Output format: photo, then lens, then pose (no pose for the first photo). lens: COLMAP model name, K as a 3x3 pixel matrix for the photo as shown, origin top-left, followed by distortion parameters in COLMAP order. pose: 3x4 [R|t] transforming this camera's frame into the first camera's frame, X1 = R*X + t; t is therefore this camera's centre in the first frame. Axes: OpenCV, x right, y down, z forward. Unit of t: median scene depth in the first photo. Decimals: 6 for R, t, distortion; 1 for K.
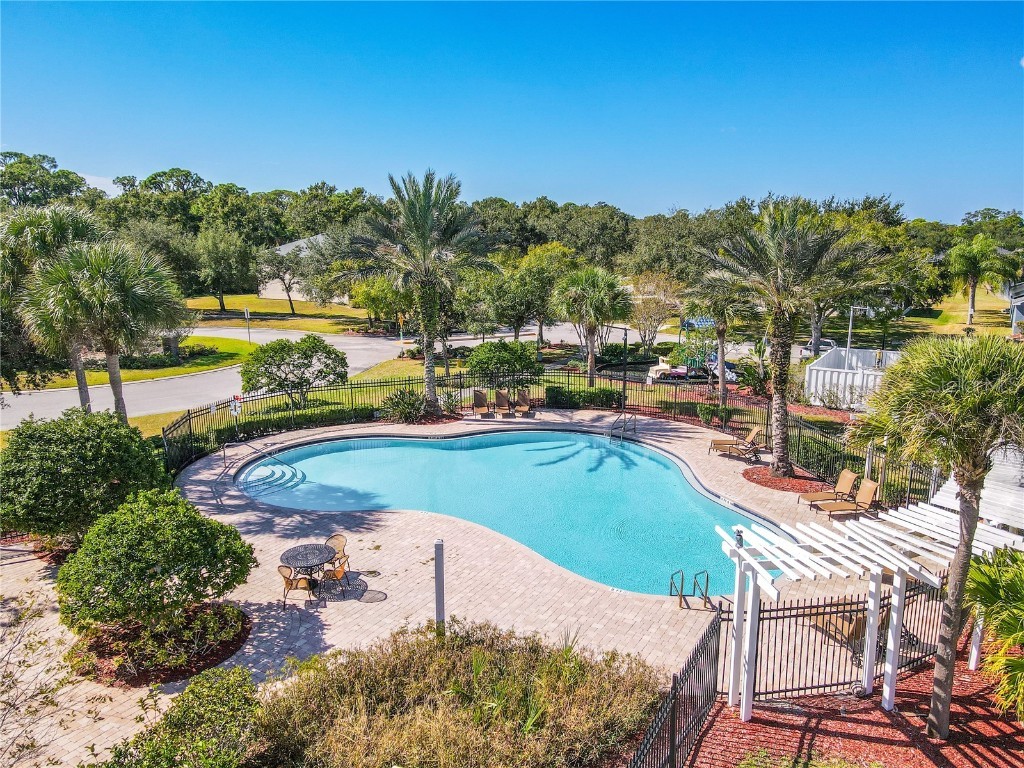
lens RADIAL K [[728.9, 0, 512.0], [0, 728.9, 384.0], [0, 0, 1]] dist [0.000026, 0.001325]
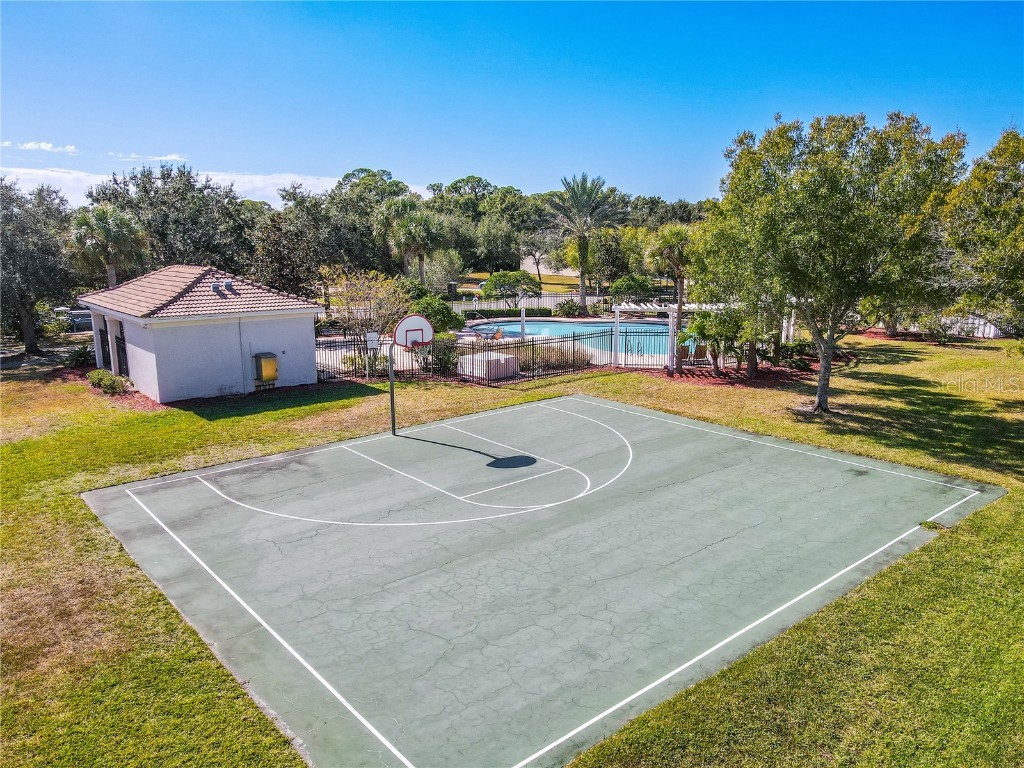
lens RADIAL K [[728.9, 0, 512.0], [0, 728.9, 384.0], [0, 0, 1]] dist [0.000026, 0.001325]
pose [[0.930666, 0.064690, -0.360105, 0.119554], [-0.064200, 0.997848, 0.013335, 0.062534], [0.360193, 0.010709, 0.932816, -0.217258]]
